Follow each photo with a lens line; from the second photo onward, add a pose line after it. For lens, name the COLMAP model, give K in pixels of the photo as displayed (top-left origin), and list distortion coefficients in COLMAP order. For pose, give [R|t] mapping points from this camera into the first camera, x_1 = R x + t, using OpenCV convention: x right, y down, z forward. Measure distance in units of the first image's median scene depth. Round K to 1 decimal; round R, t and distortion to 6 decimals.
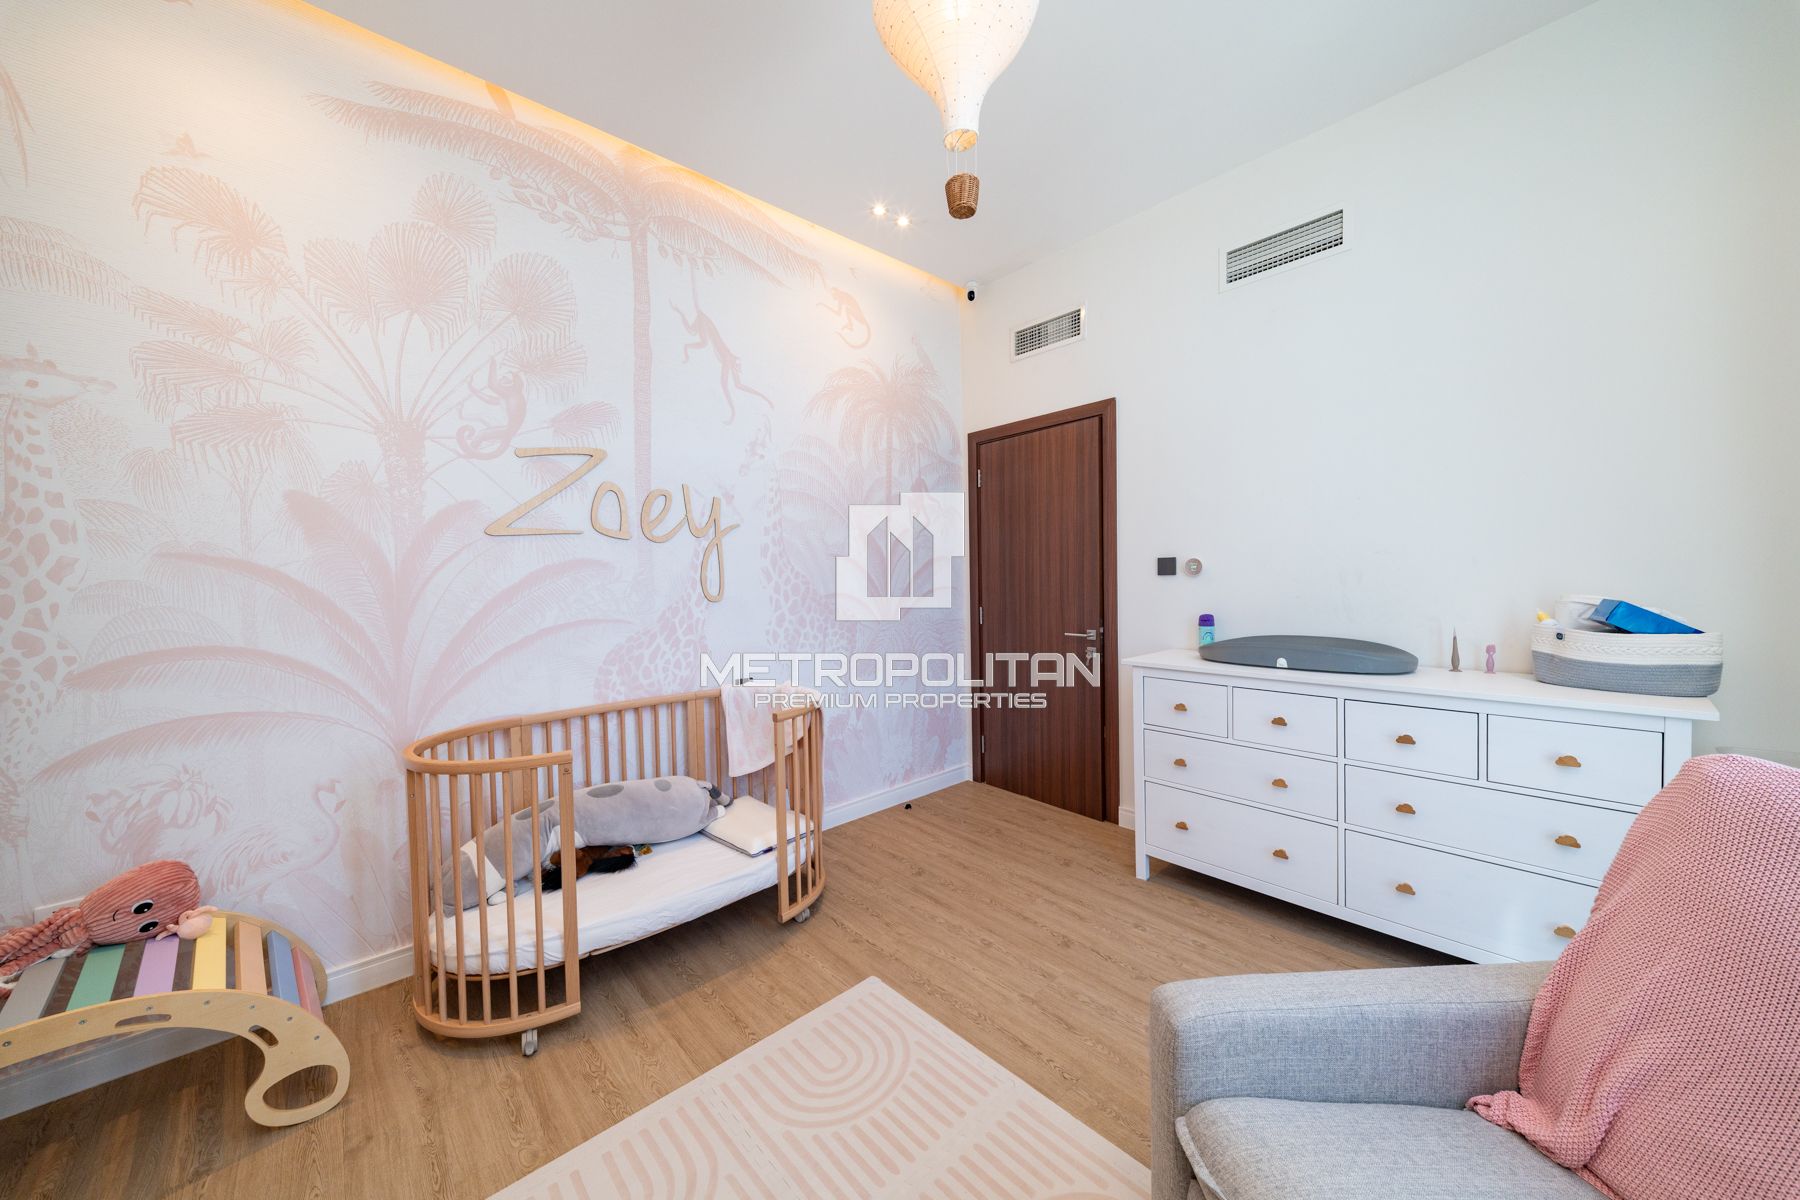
lens RADIAL K [[628.6, 0, 930.6], [0, 628.6, 597.1], [0, 0, 1]] dist [0.007477, -0.001935]
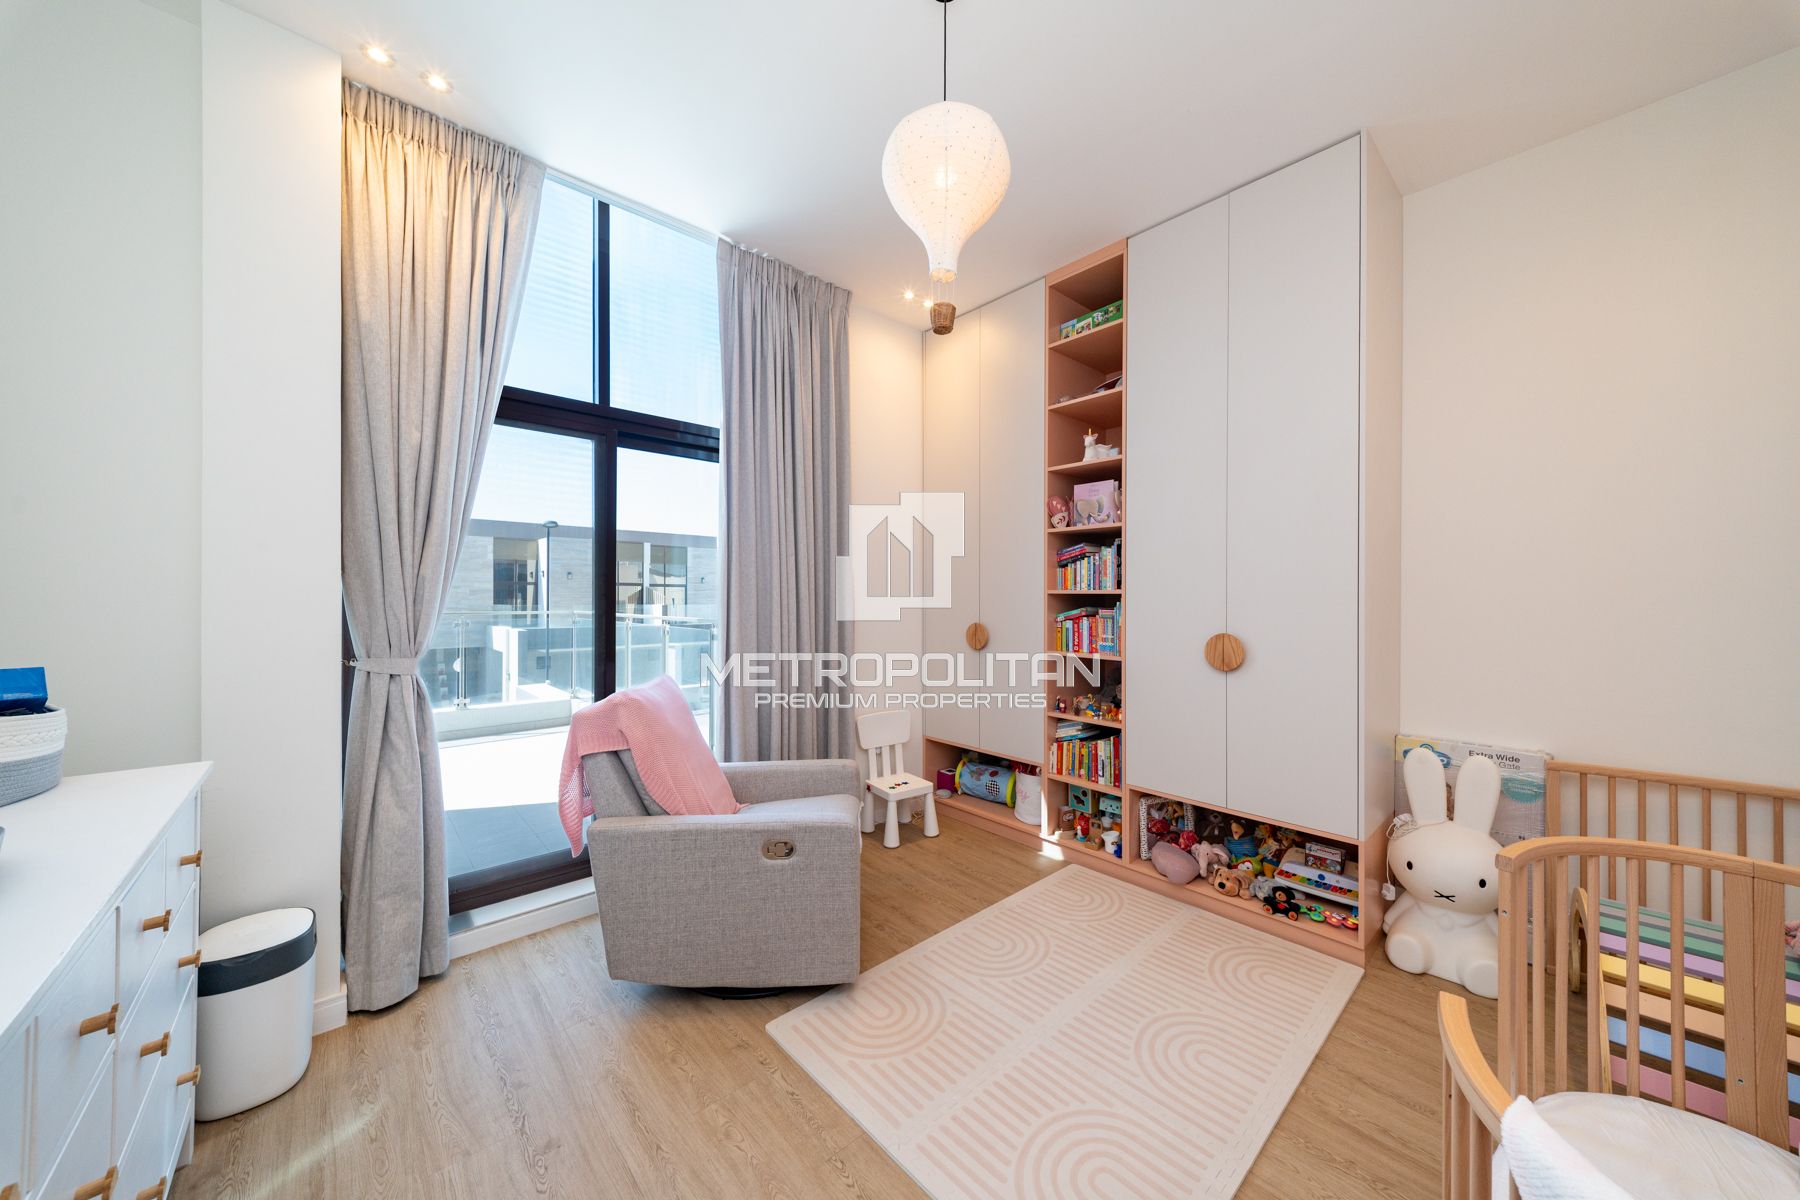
lens RADIAL K [[628.6, 0, 902.3], [0, 628.6, 592.6], [0, 0, 1]] dist [0.007477, -0.001935]
pose [[-0.999008, 0.019188, 0.040181, 0.046761], [0.020082, 0.999557, 0.021979, -0.055839], [-0.039742, 0.022764, -0.998951, 1.232740]]
